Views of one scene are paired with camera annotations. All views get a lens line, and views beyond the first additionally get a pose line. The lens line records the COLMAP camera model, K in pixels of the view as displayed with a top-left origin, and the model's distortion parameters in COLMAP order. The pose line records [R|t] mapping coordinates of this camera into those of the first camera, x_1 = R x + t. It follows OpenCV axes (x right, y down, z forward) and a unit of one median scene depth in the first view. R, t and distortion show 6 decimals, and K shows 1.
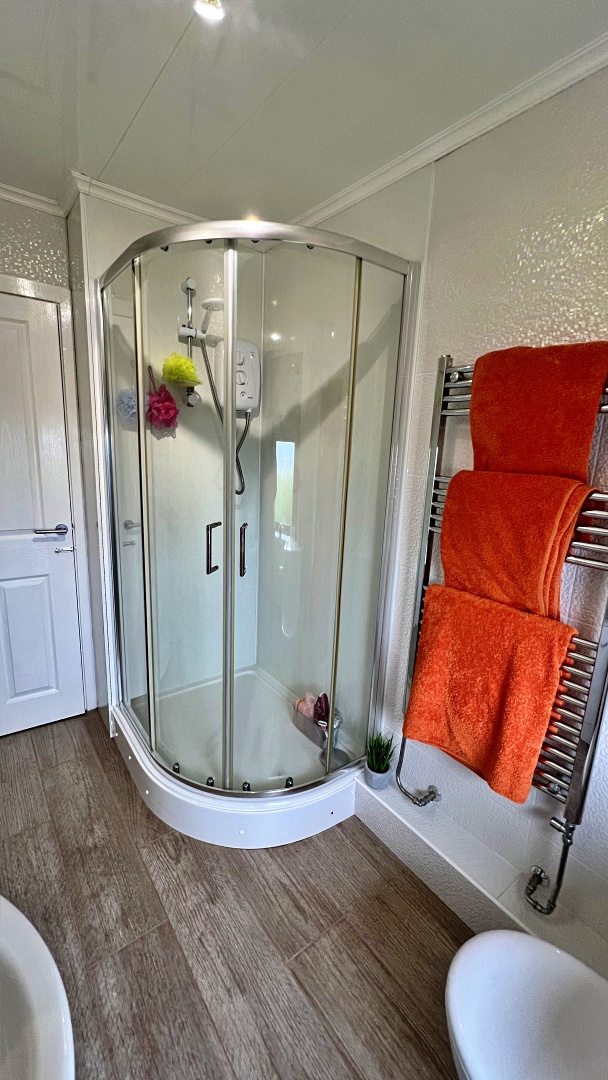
lens RADIAL K [[433.0, 0, 304.0], [0, 433.0, 539.0], [0, 0, 1]] dist [0.000464, 0.000428]
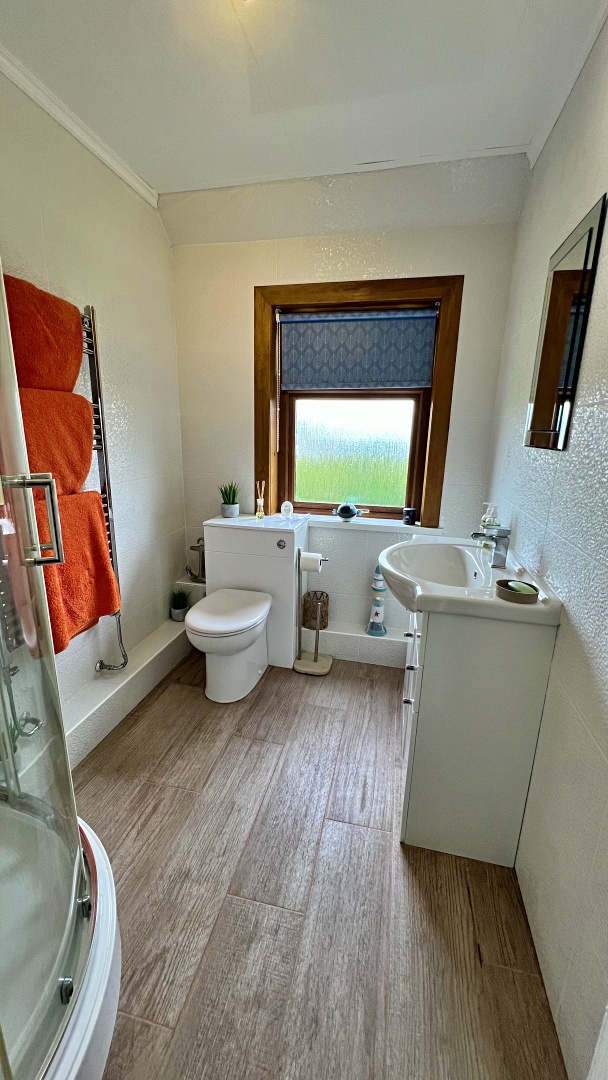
lens RADIAL K [[433.0, 0, 301.8], [0, 433.0, 540.0], [0, 0, 1]] dist [0.000464, 0.000428]
pose [[-0.627892, -0.246035, 0.738389, -0.896993], [0.121810, 0.905964, 0.405453, -0.145364], [-0.768710, 0.344524, -0.538878, 1.106585]]
